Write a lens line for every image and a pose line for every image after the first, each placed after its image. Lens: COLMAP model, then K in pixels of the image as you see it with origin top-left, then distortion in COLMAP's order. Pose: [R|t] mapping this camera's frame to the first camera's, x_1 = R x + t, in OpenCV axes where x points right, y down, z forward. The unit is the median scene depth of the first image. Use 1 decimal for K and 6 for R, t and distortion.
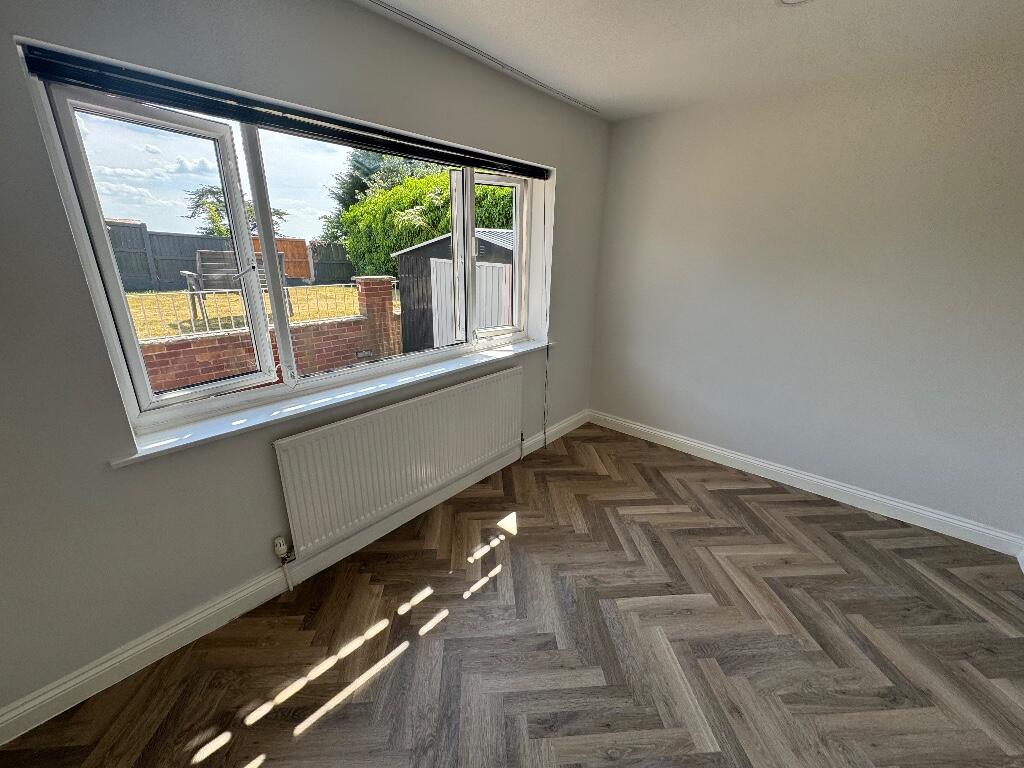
lens RADIAL K [[406.6, 0, 518.2], [0, 406.6, 384.1], [0, 0, 1]] dist [-0.000821, 0.000806]
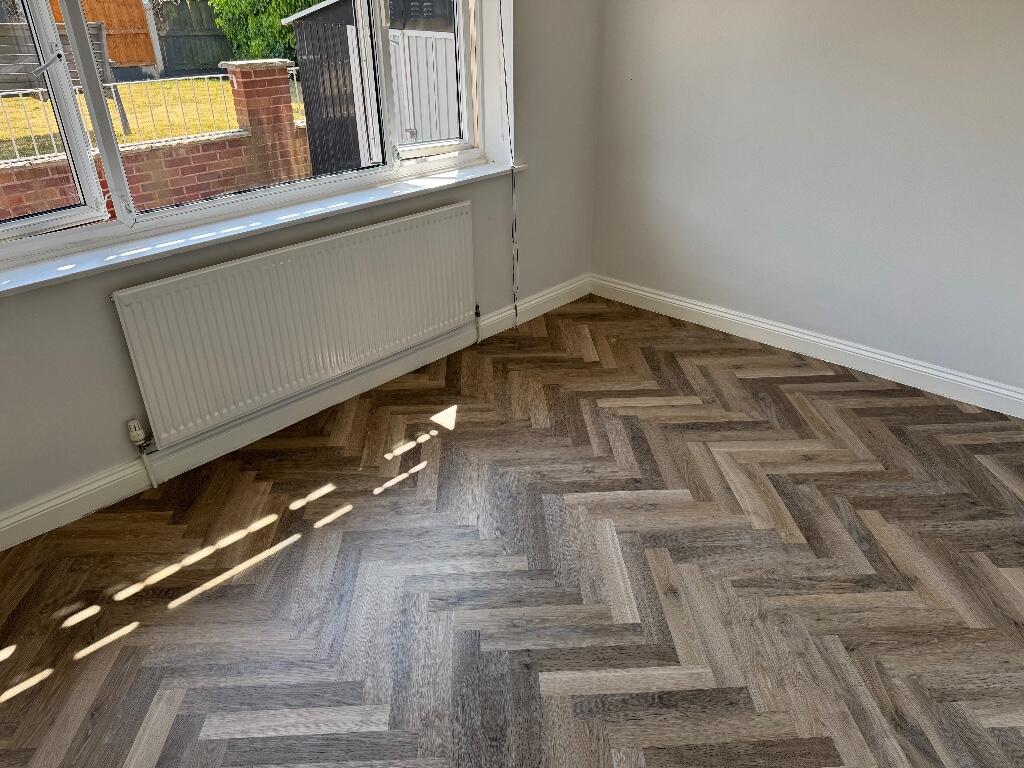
lens RADIAL K [[716.0, 0, 521.6], [0, 716.0, 384.9], [0, 0, 1]] dist [0.046753, -0.051641]
pose [[0.999271, -0.008500, -0.037208, 0.187047], [0.014772, 0.985039, 0.171695, 0.071453], [0.035192, -0.172119, 0.984447, -0.294237]]
